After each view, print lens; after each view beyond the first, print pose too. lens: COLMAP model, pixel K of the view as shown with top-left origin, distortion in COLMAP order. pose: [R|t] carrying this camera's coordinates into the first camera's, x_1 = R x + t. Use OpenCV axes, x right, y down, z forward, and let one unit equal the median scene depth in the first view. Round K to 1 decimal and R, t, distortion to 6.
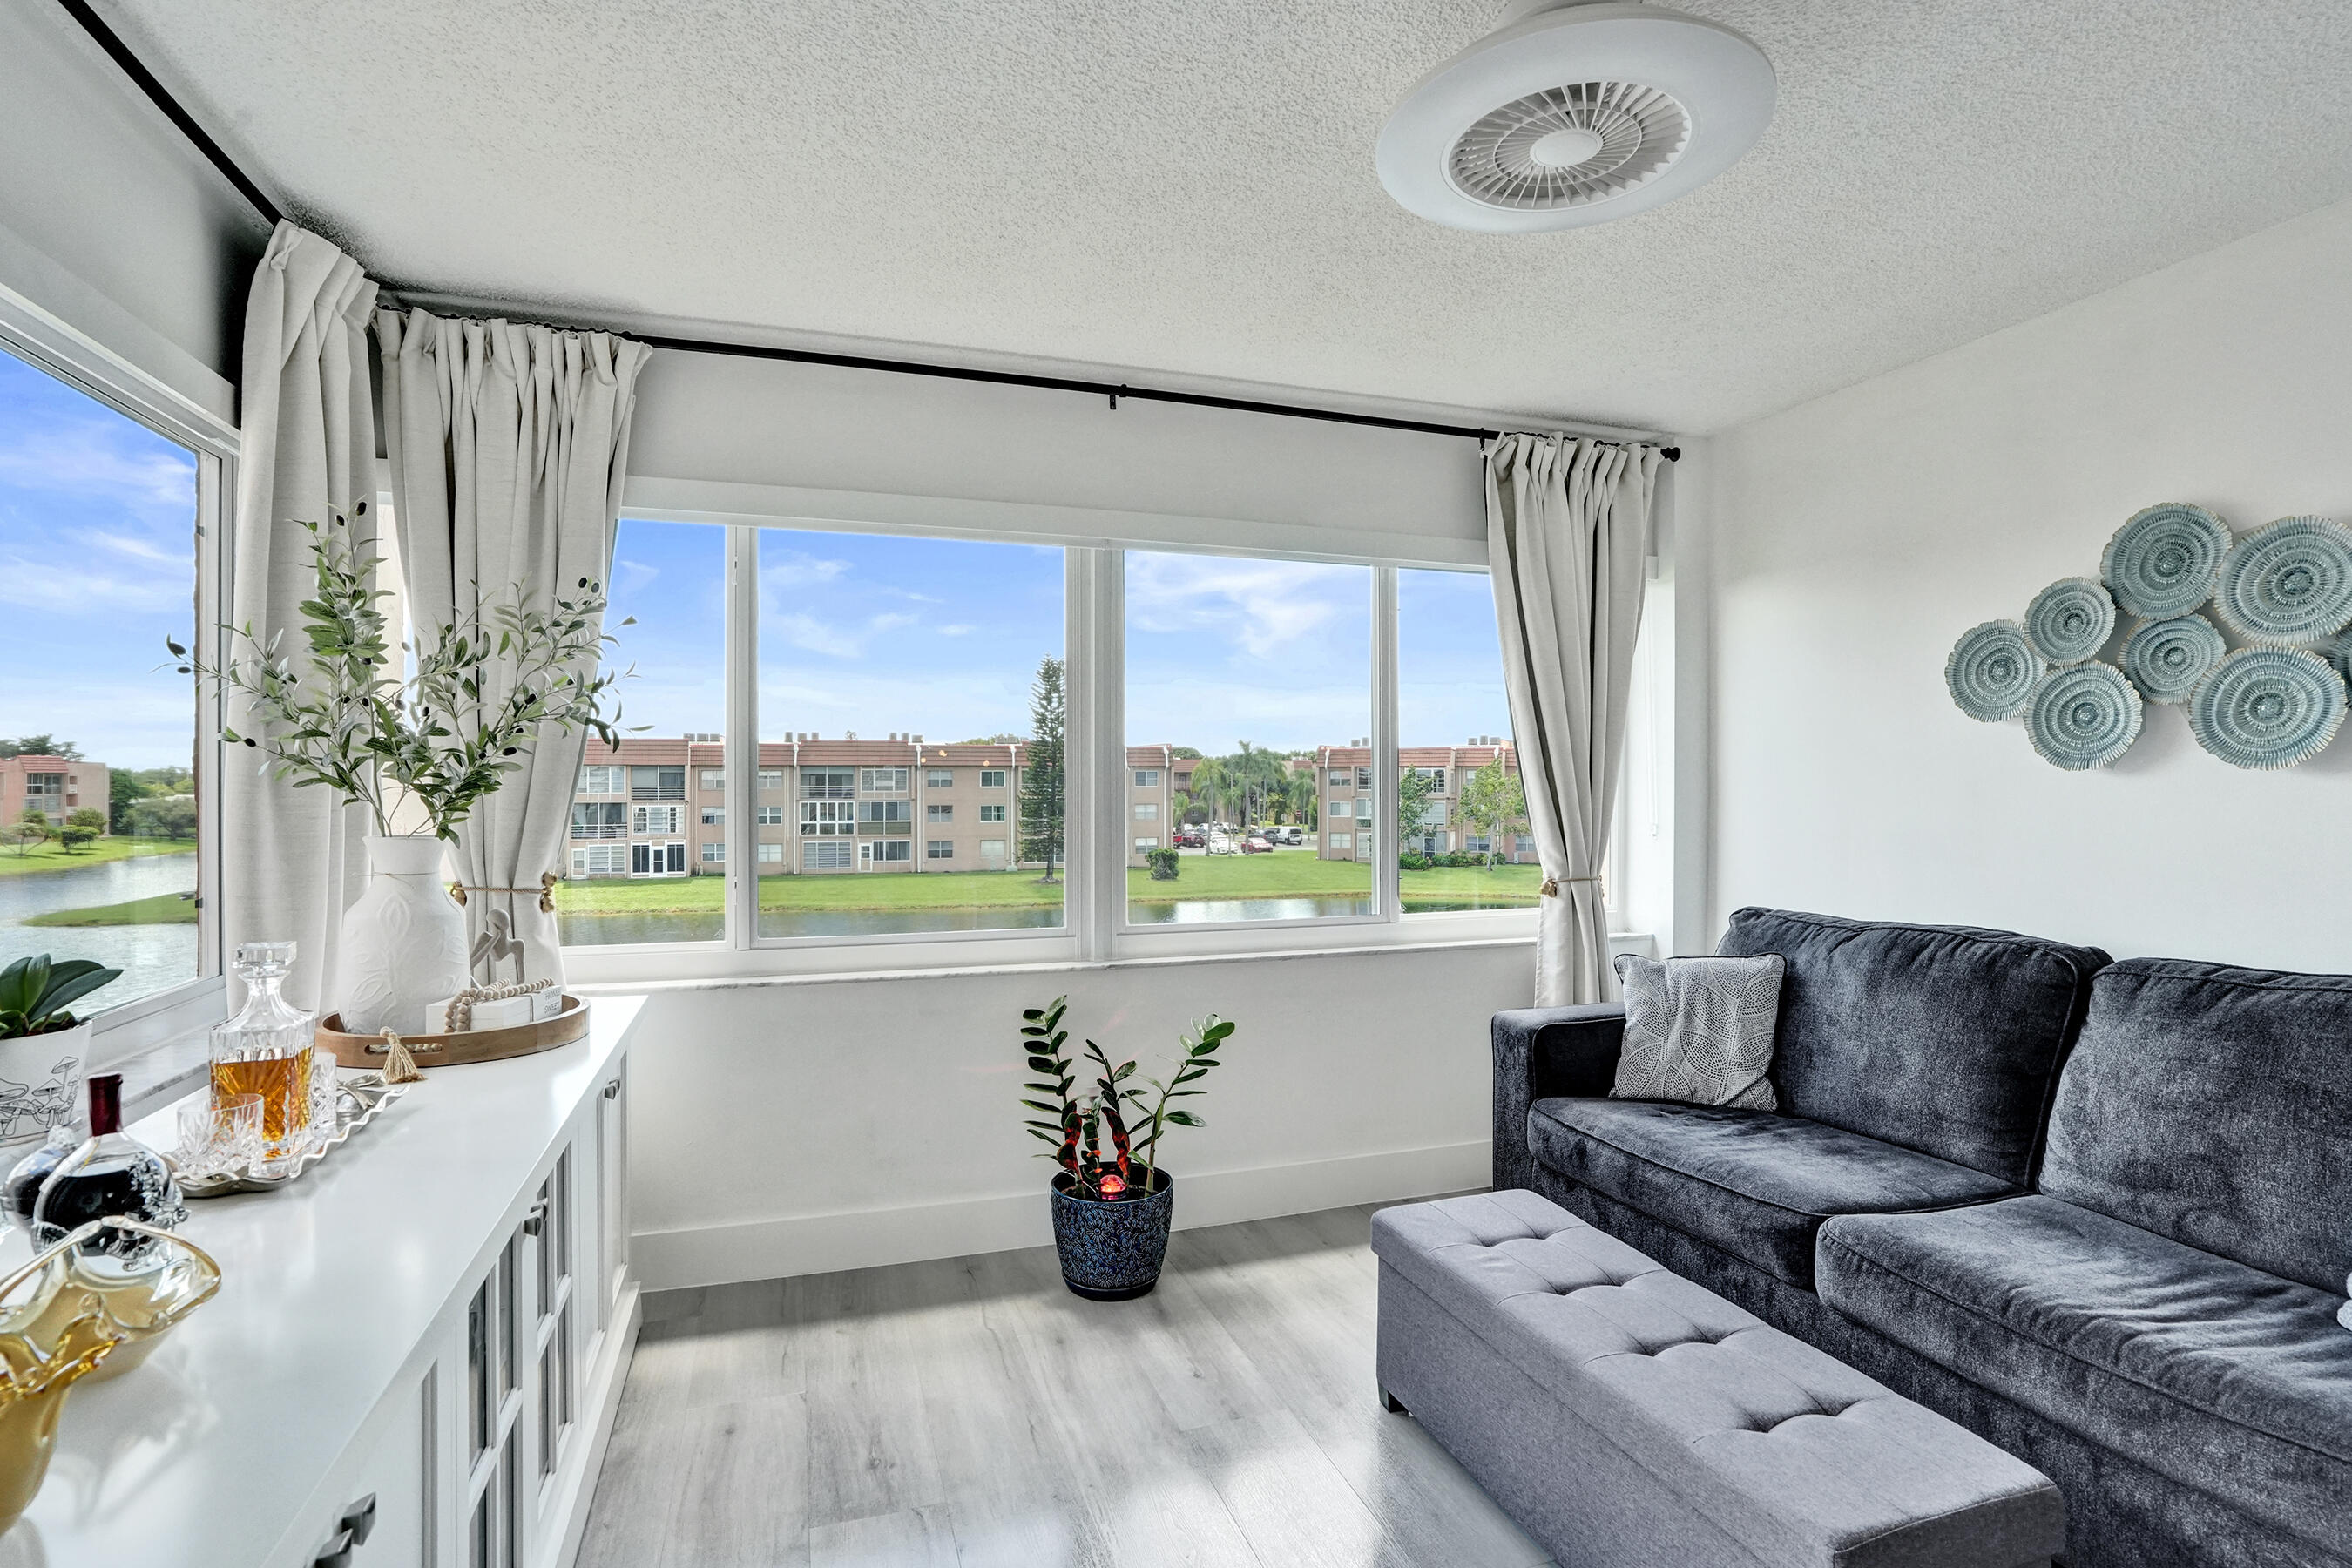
lens RADIAL K [[1113.9, 0, 1165.0], [0, 1113.9, 778.8], [0, 0, 1]] dist [0.000017, 0.001290]
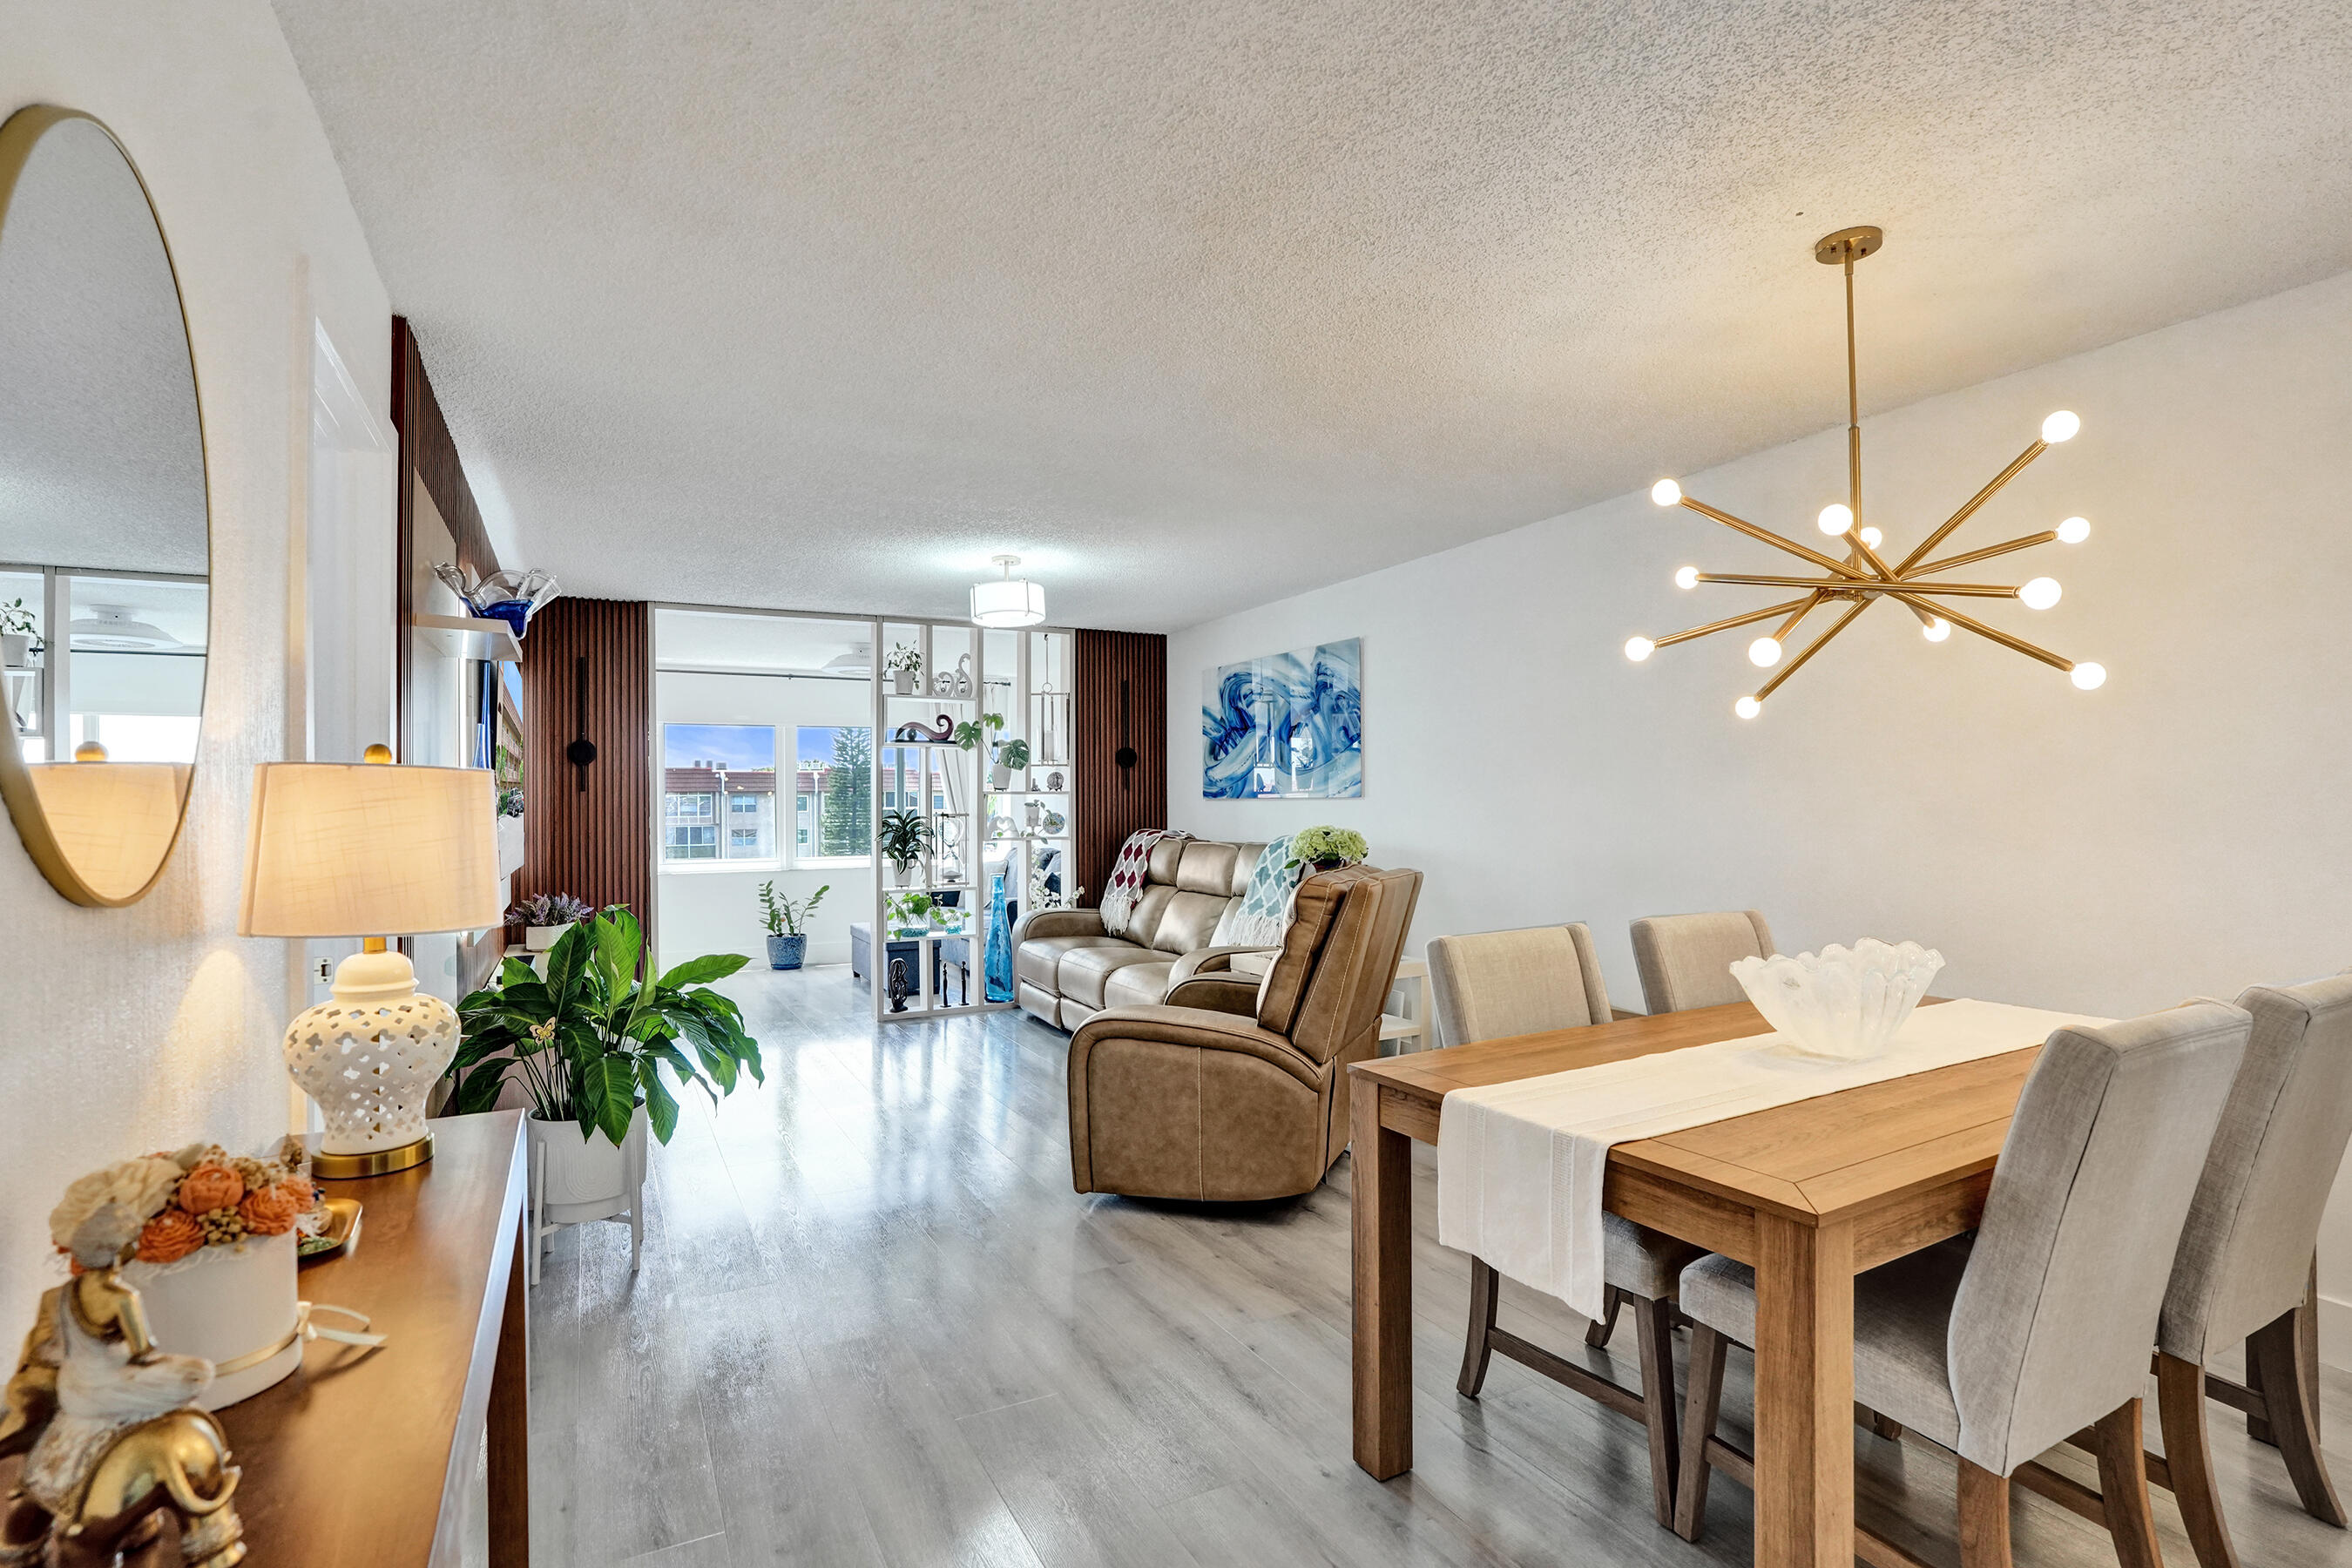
lens RADIAL K [[1113.9, 0, 1165.0], [0, 1113.9, 778.8], [0, 0, 1]] dist [0.000017, 0.001290]
pose [[0.987208, -0.005714, 0.159333, 0.026315], [0.008907, 0.999773, -0.019333, -0.000274], [-0.159187, 0.020505, 0.987036, -0.117731]]
